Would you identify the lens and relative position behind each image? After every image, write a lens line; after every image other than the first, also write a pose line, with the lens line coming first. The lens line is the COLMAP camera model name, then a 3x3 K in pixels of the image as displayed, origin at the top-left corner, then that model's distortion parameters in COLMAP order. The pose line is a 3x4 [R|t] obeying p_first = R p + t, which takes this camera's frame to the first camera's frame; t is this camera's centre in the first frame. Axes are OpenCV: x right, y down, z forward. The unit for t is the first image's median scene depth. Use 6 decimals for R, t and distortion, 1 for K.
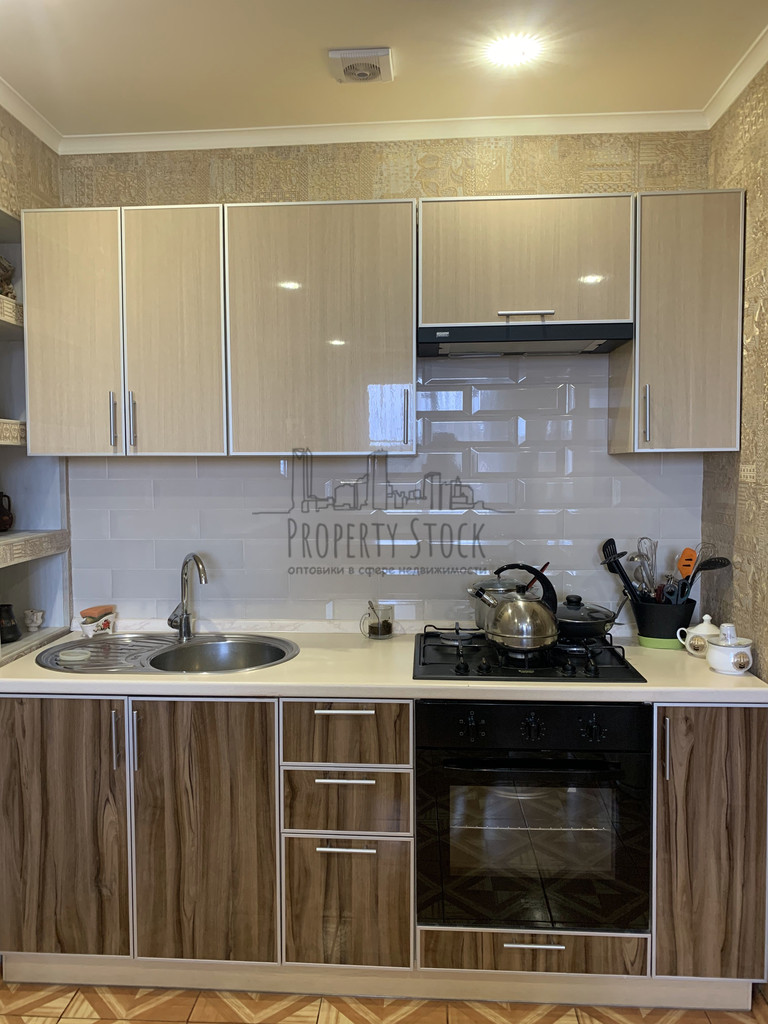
lens RADIAL K [[778.3, 0, 378.3], [0, 778.3, 511.6], [0, 0, 1]] dist [0.056553, -0.075743]
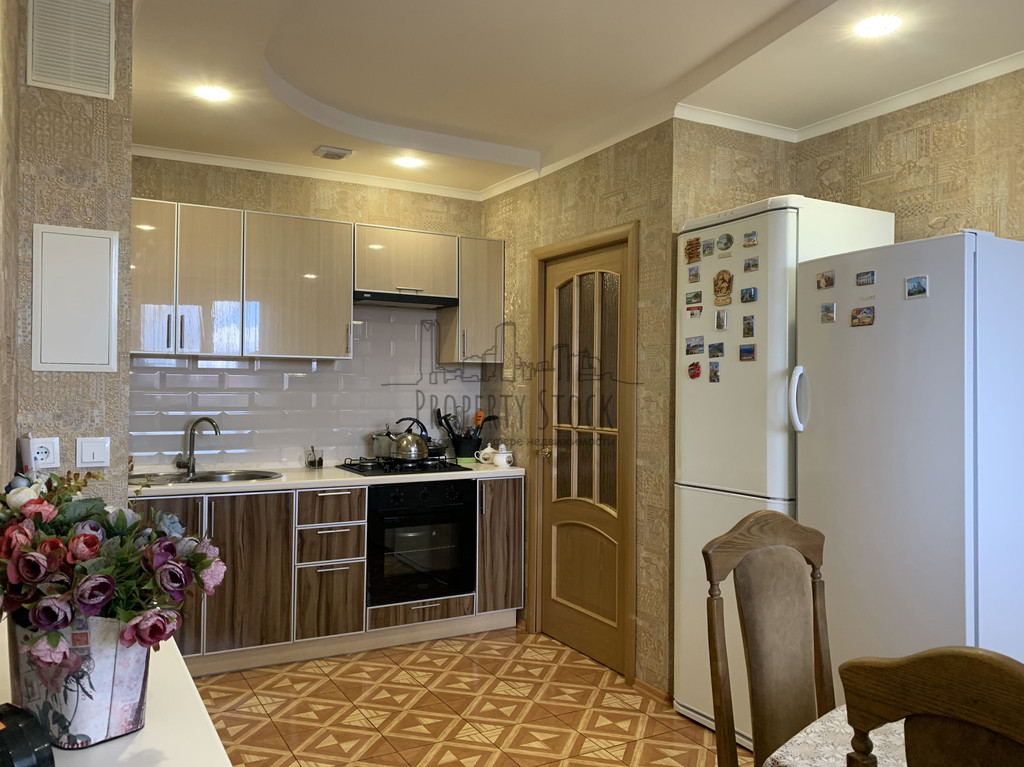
lens RADIAL K [[810.5, 0, 504.2], [0, 810.5, 381.1], [0, 0, 1]] dist [0.092000, -0.165505]
pose [[0.844689, 0.019472, 0.534903, -0.715006], [0.016775, 0.997884, -0.062815, 0.110492], [-0.534994, 0.062032, 0.842576, -0.844325]]
